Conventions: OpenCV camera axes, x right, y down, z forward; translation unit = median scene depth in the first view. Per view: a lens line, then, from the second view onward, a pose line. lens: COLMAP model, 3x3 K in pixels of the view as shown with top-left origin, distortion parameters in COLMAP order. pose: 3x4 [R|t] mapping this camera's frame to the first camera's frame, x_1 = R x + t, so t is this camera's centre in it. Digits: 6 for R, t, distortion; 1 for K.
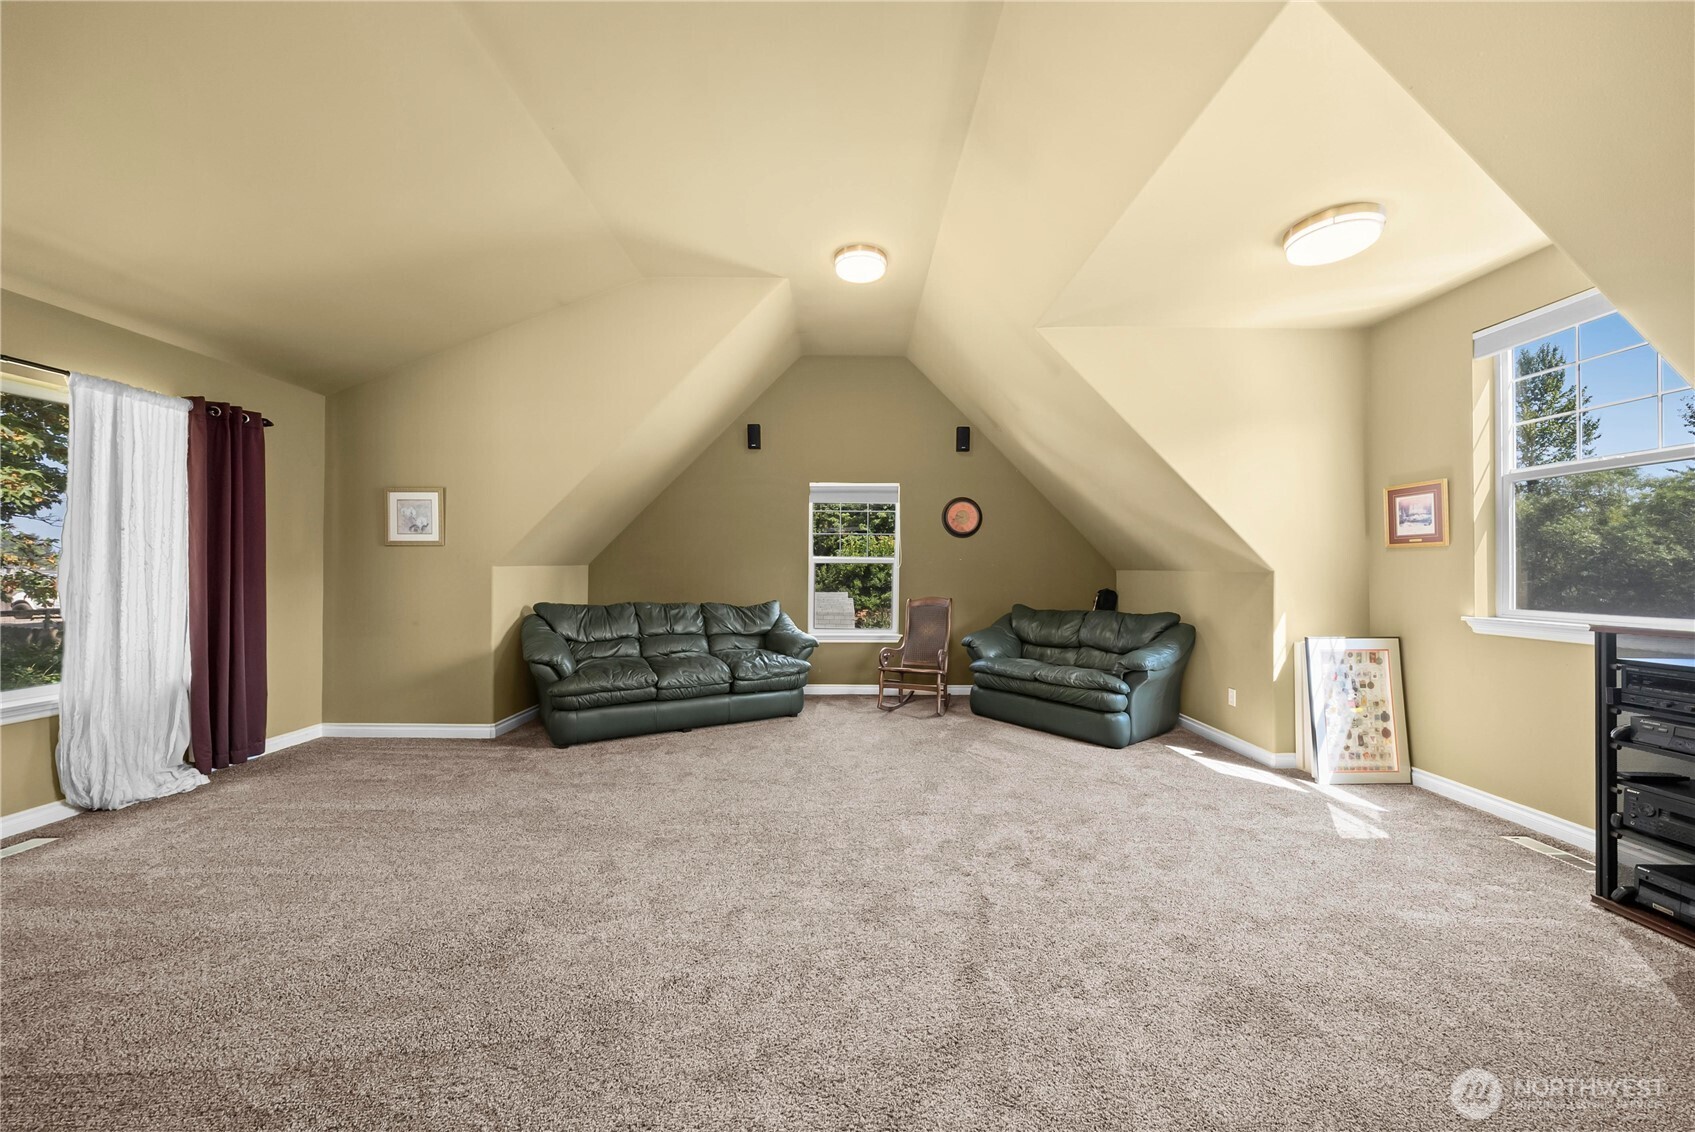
lens RADIAL K [[598.5, 0, 847.5], [0, 598.5, 566.0], [0, 0, 1]] dist [0.000010, -0.000007]
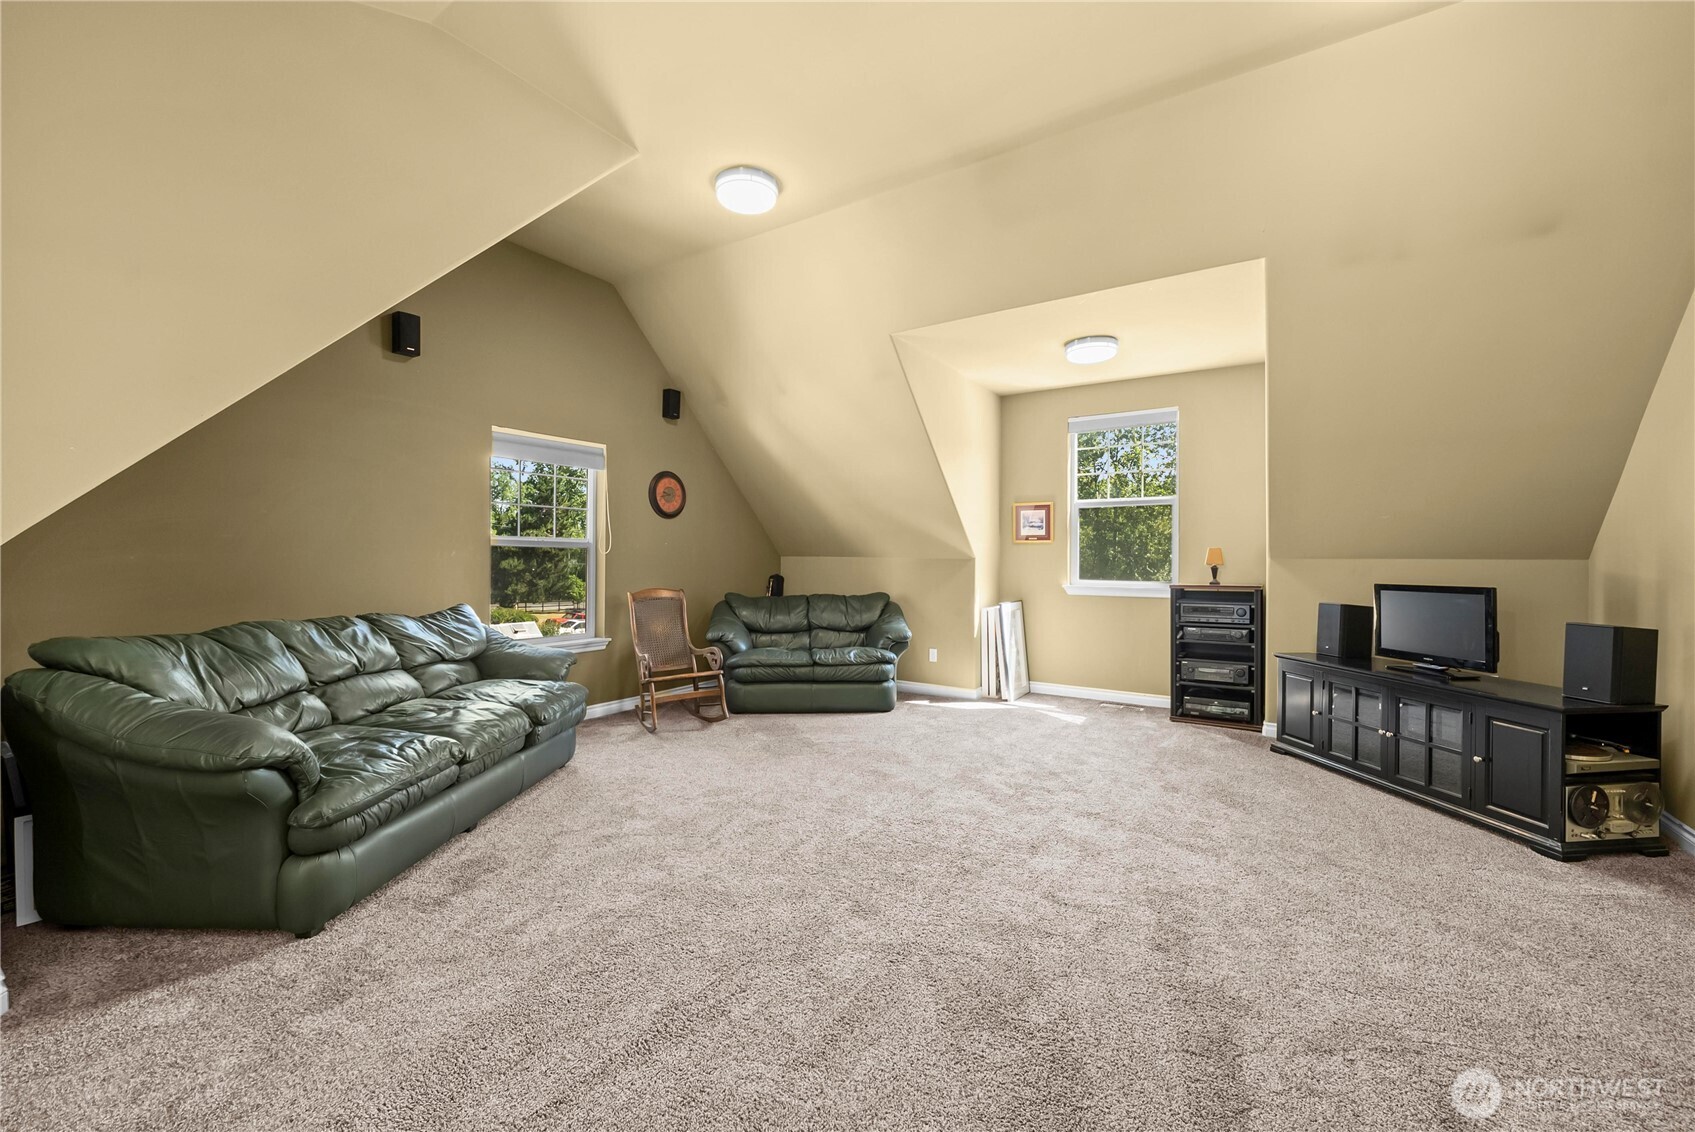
lens RADIAL K [[684.8, 0, 847.5], [0, 684.8, 566.0], [0, 0, 1]] dist [-0.001462, -0.000035]
pose [[0.541364, -0.012896, 0.840689, -0.762432], [-0.009146, 0.999733, 0.021226, -0.003782], [-0.840738, -0.019180, 0.541102, 0.383895]]
